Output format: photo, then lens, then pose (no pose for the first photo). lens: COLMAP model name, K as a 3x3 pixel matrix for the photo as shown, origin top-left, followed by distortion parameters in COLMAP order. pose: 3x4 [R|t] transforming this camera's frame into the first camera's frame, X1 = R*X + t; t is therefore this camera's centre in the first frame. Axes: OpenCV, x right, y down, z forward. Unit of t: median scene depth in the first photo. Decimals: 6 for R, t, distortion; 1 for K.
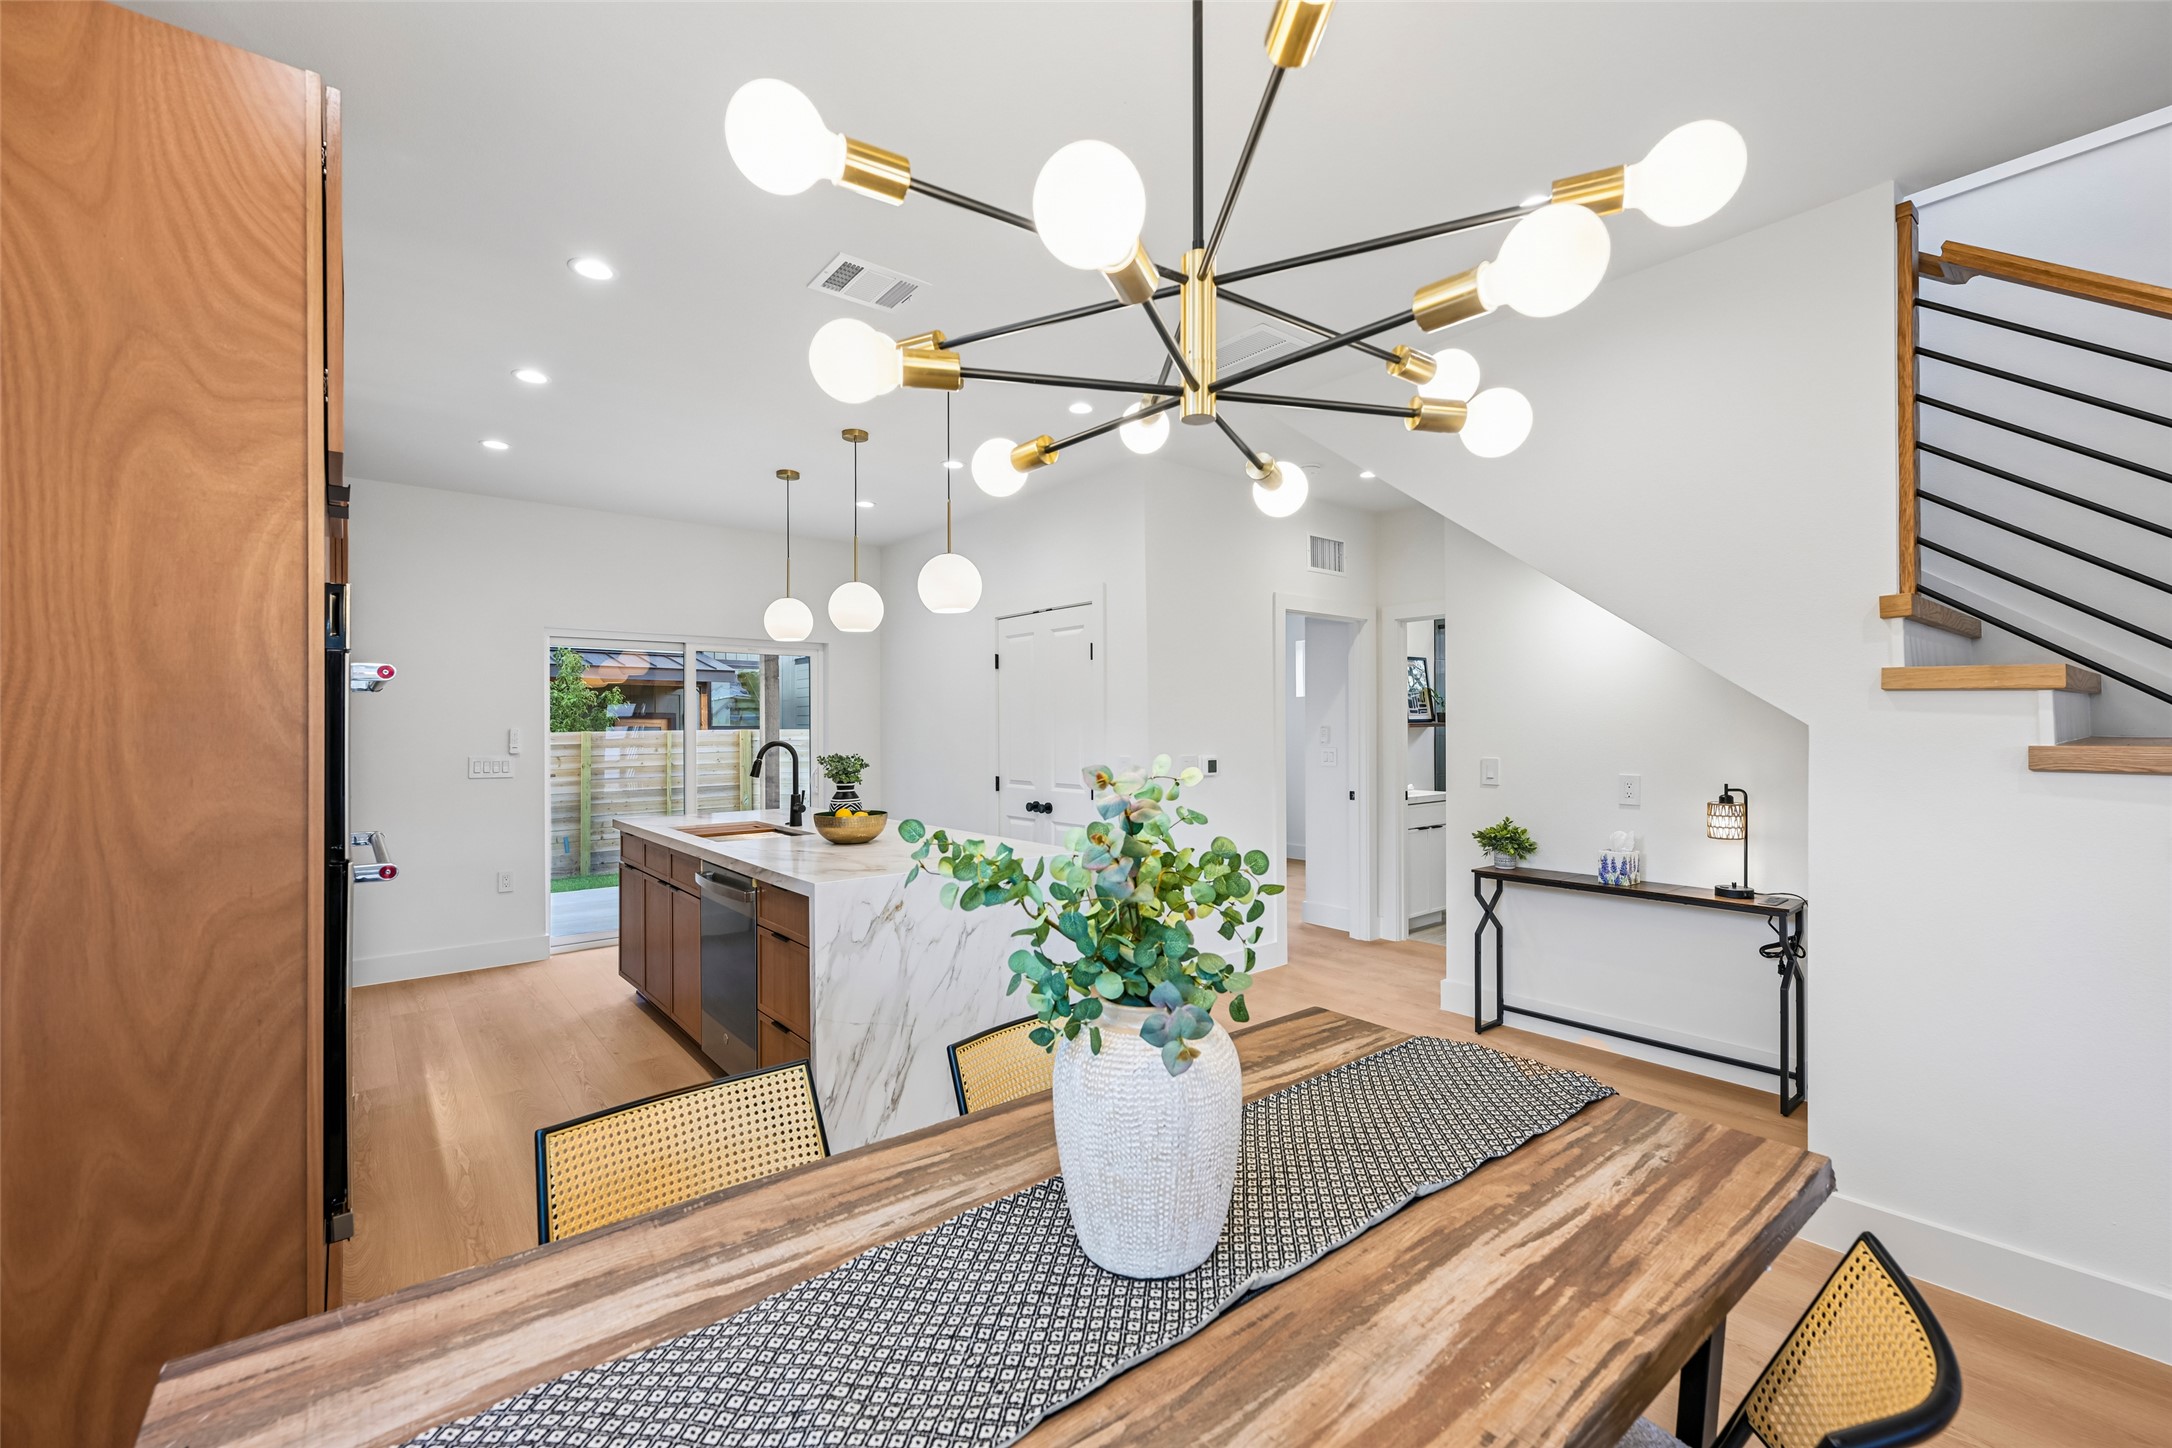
lens RADIAL K [[893.8, 0, 1087.0], [0, 893.8, 727.4], [0, 0, 1]] dist [-0.003686, -0.000360]
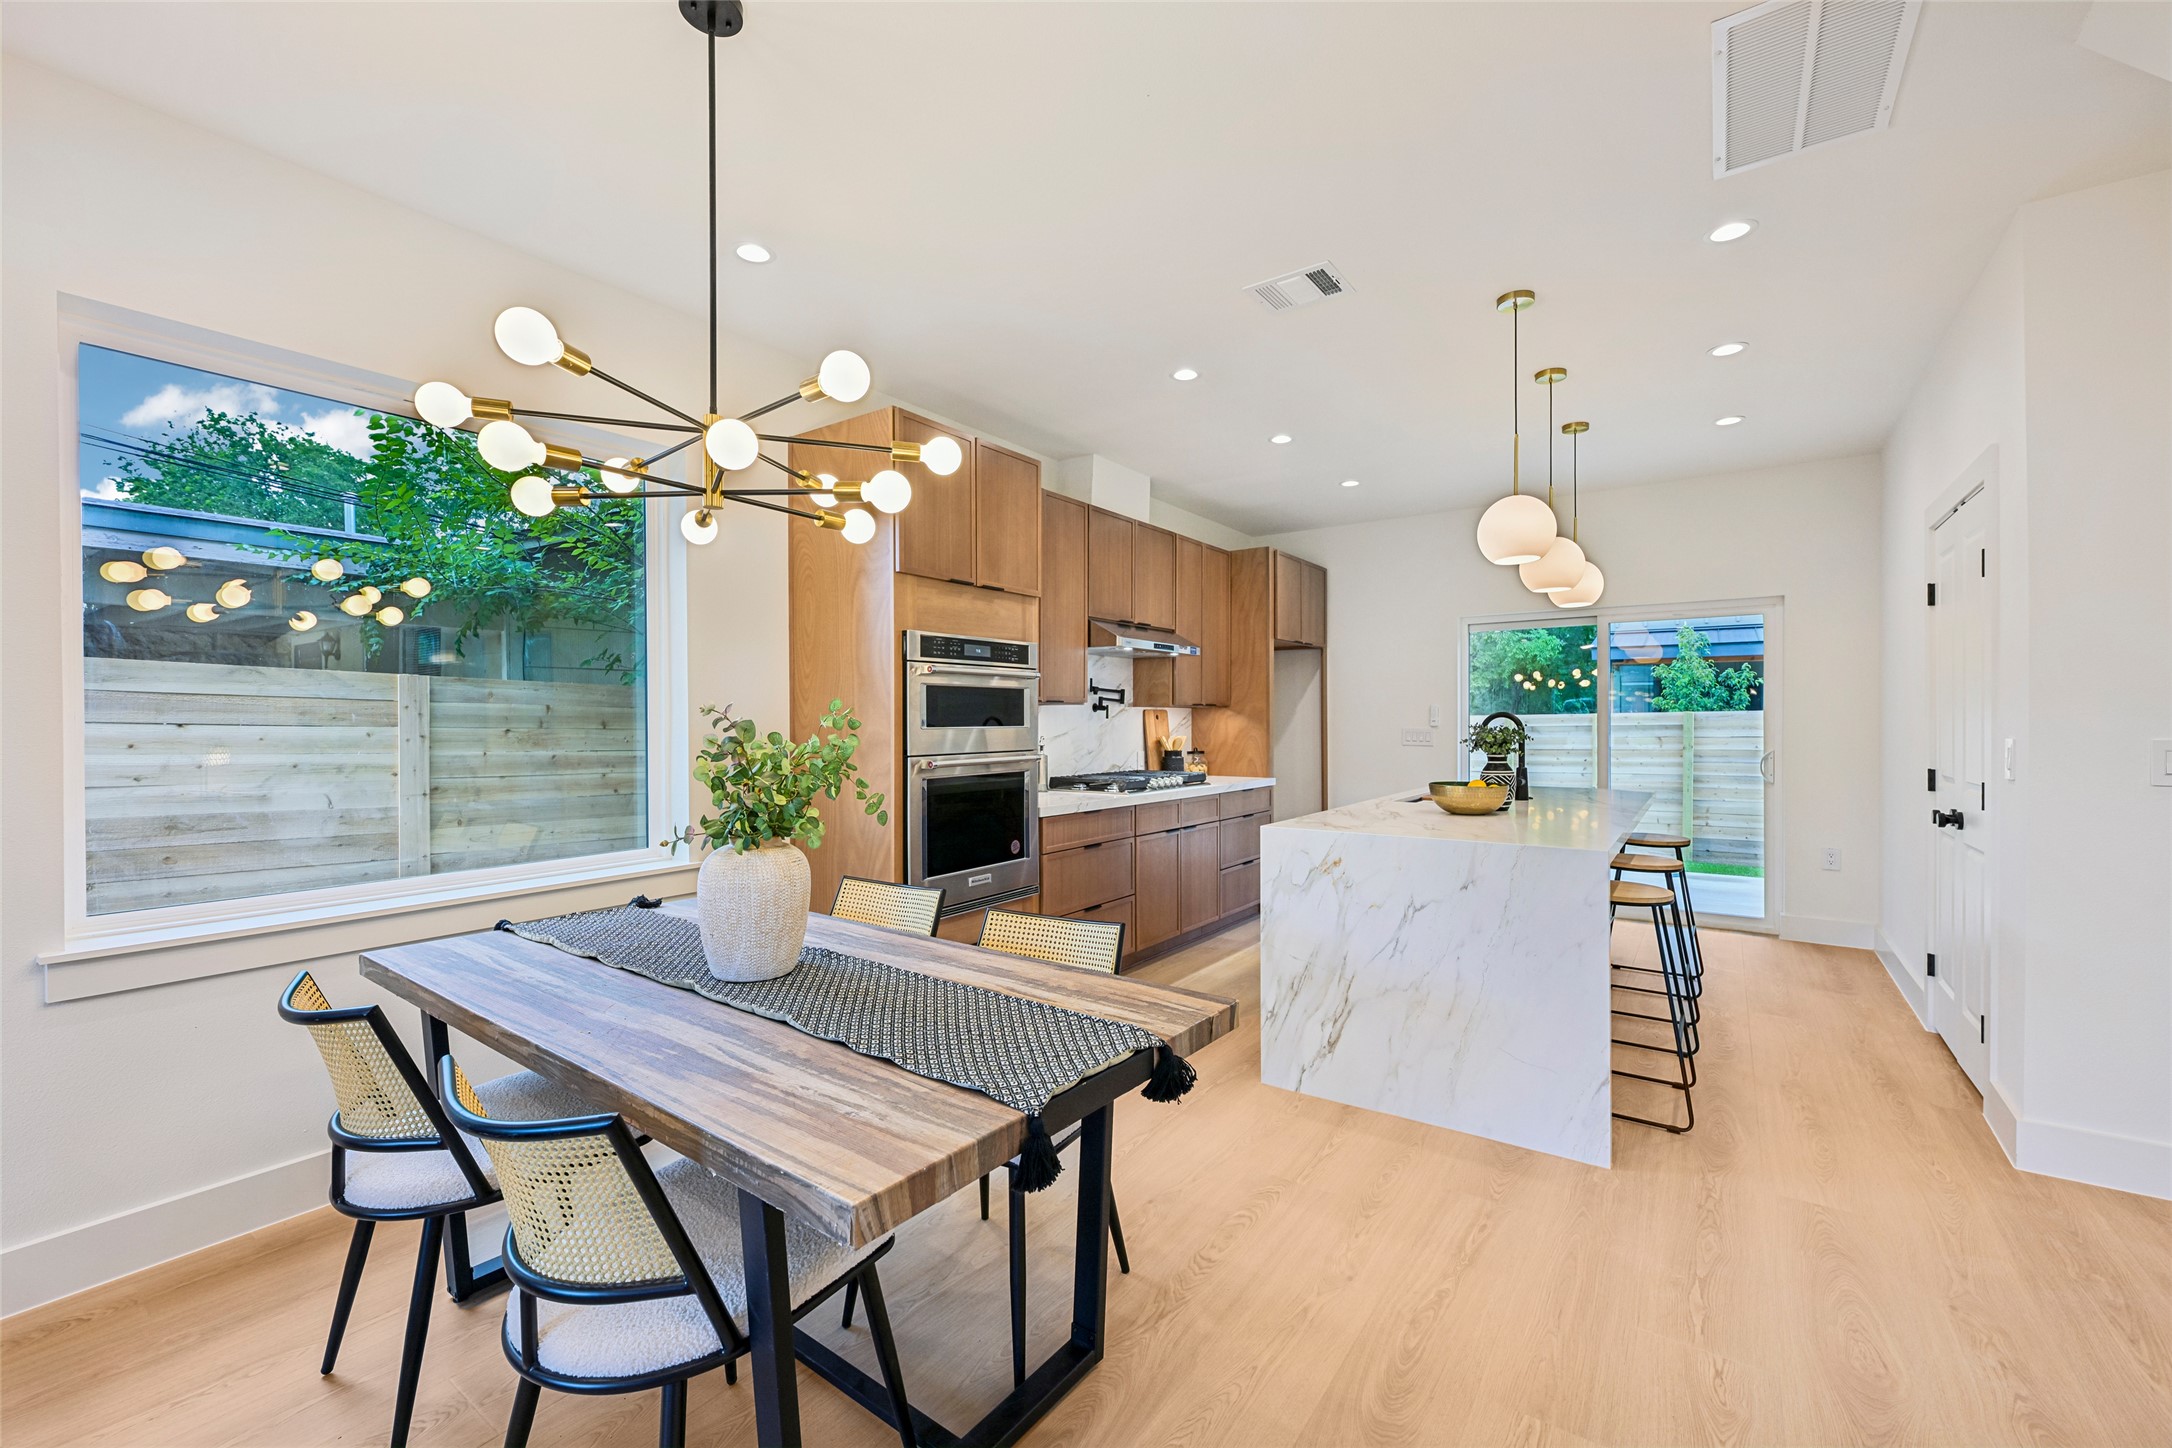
lens RADIAL K [[893.8, 0, 1089.2], [0, 893.8, 719.7], [0, 0, 1]] dist [-0.003686, -0.000360]
pose [[0.257666, 0.003806, -0.966227, 1.177598], [0.002364, 0.999987, 0.004569, 0.043150], [0.966231, -0.003462, 0.257653, 0.721442]]
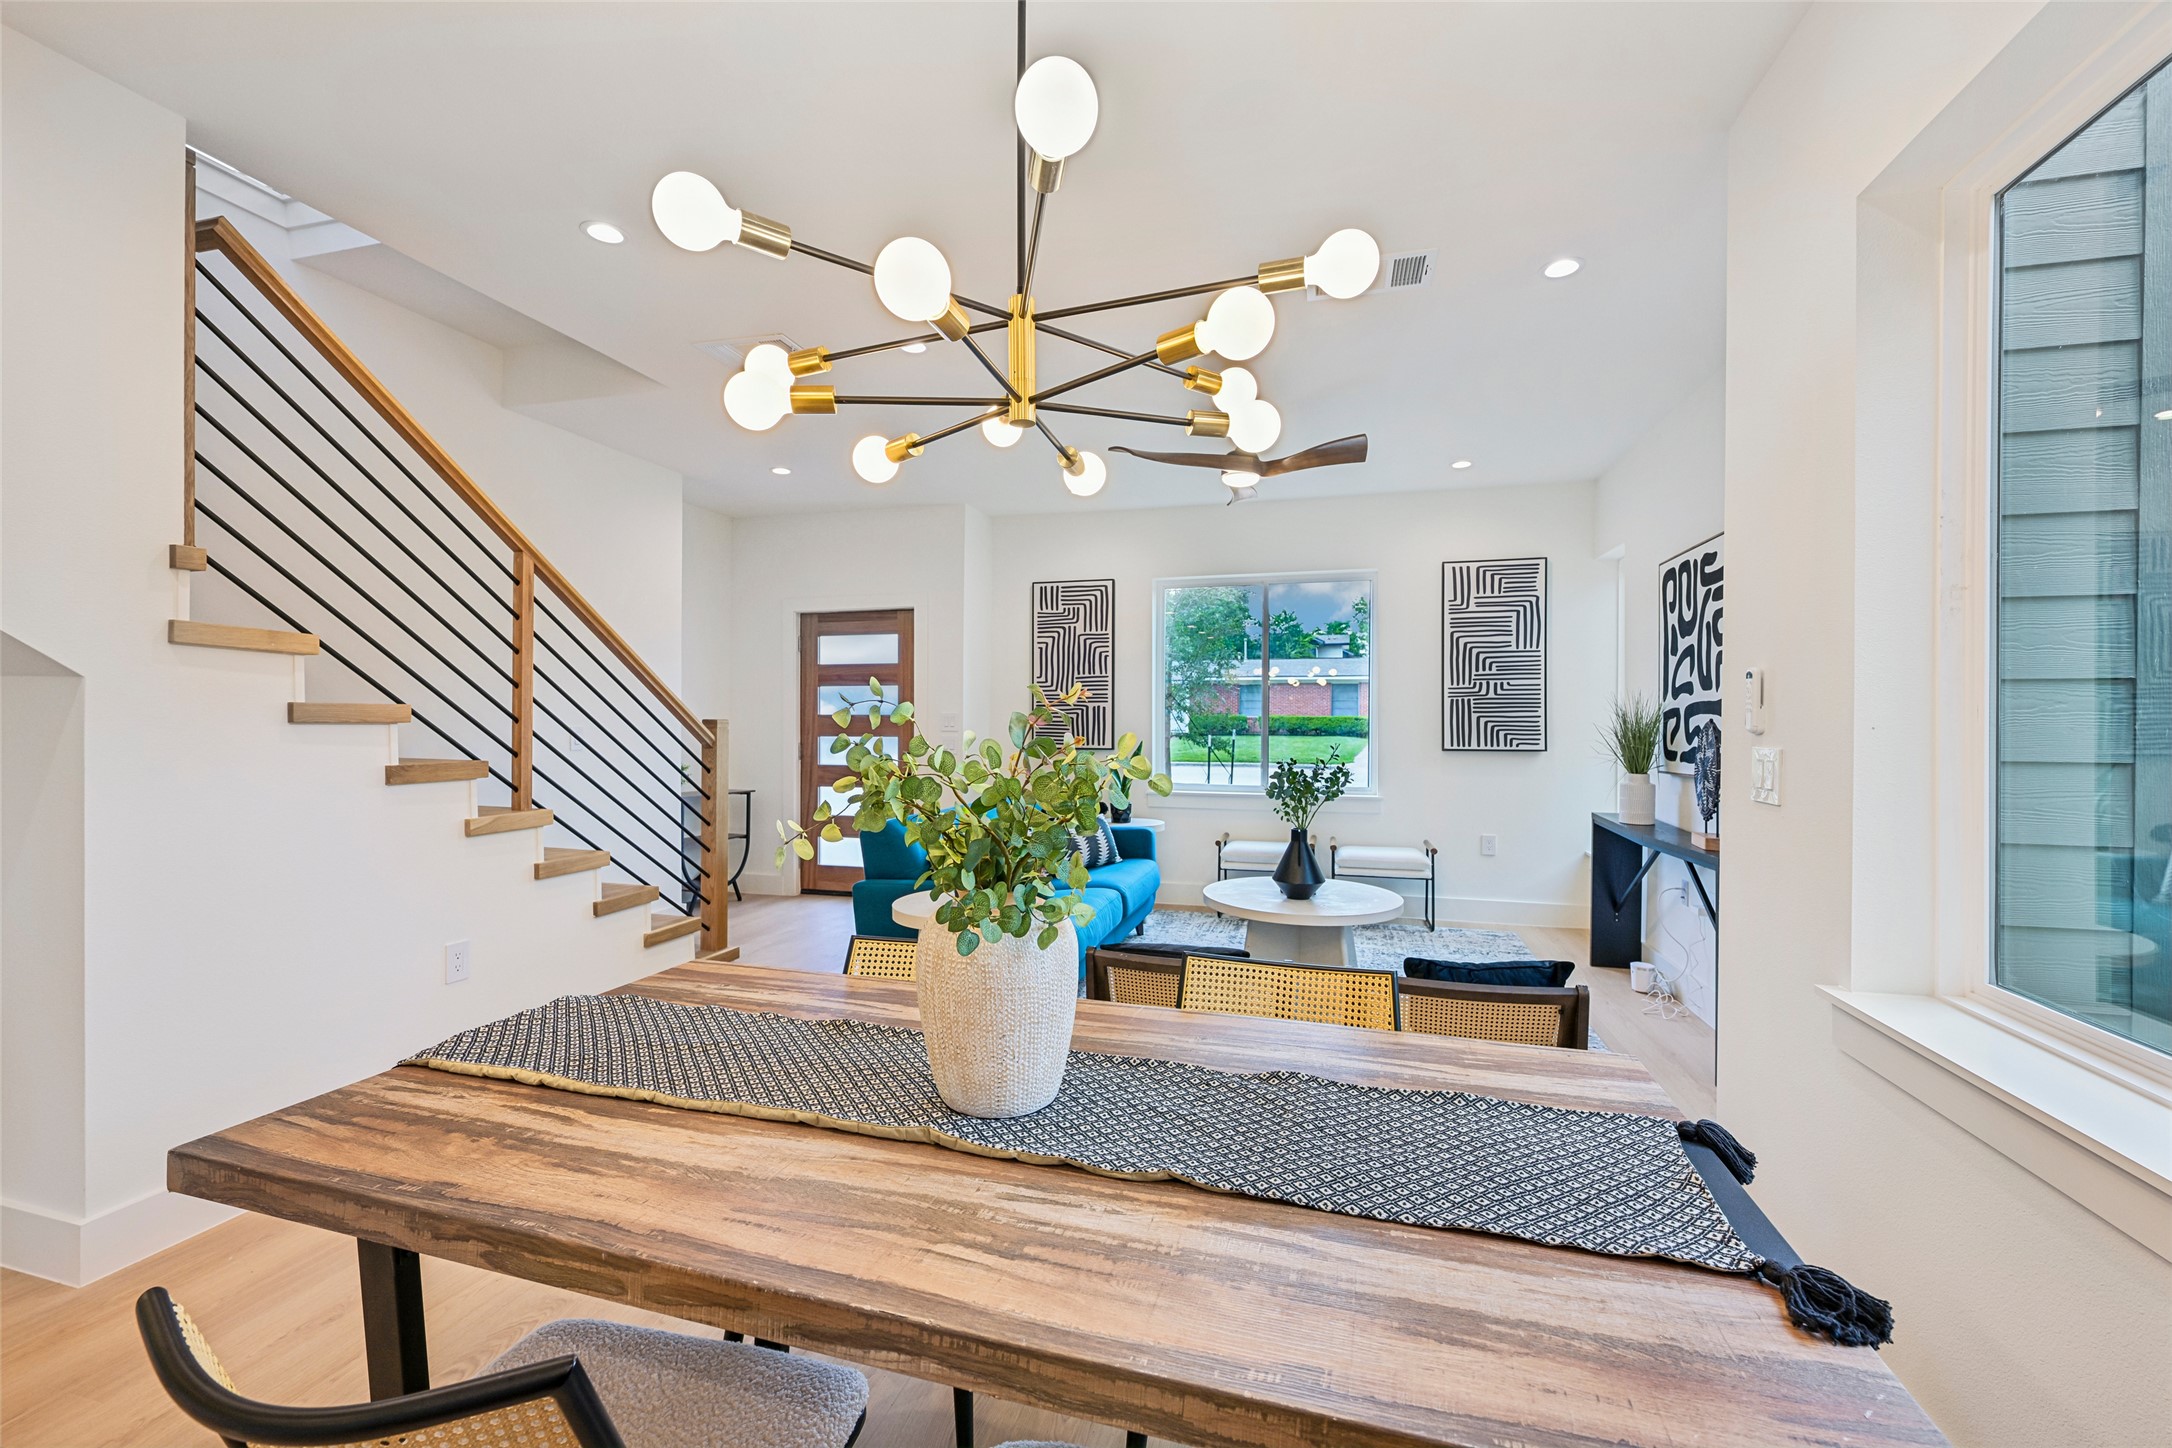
lens RADIAL K [[893.8, 0, 1086.1], [0, 893.8, 720.7], [0, 0, 1]] dist [-0.003686, -0.000360]
pose [[-0.568877, 0.003438, 0.822416, -0.577731], [0.002888, 0.999993, -0.002183, 0.057930], [-0.822418, 0.001133, -0.568883, 0.953986]]
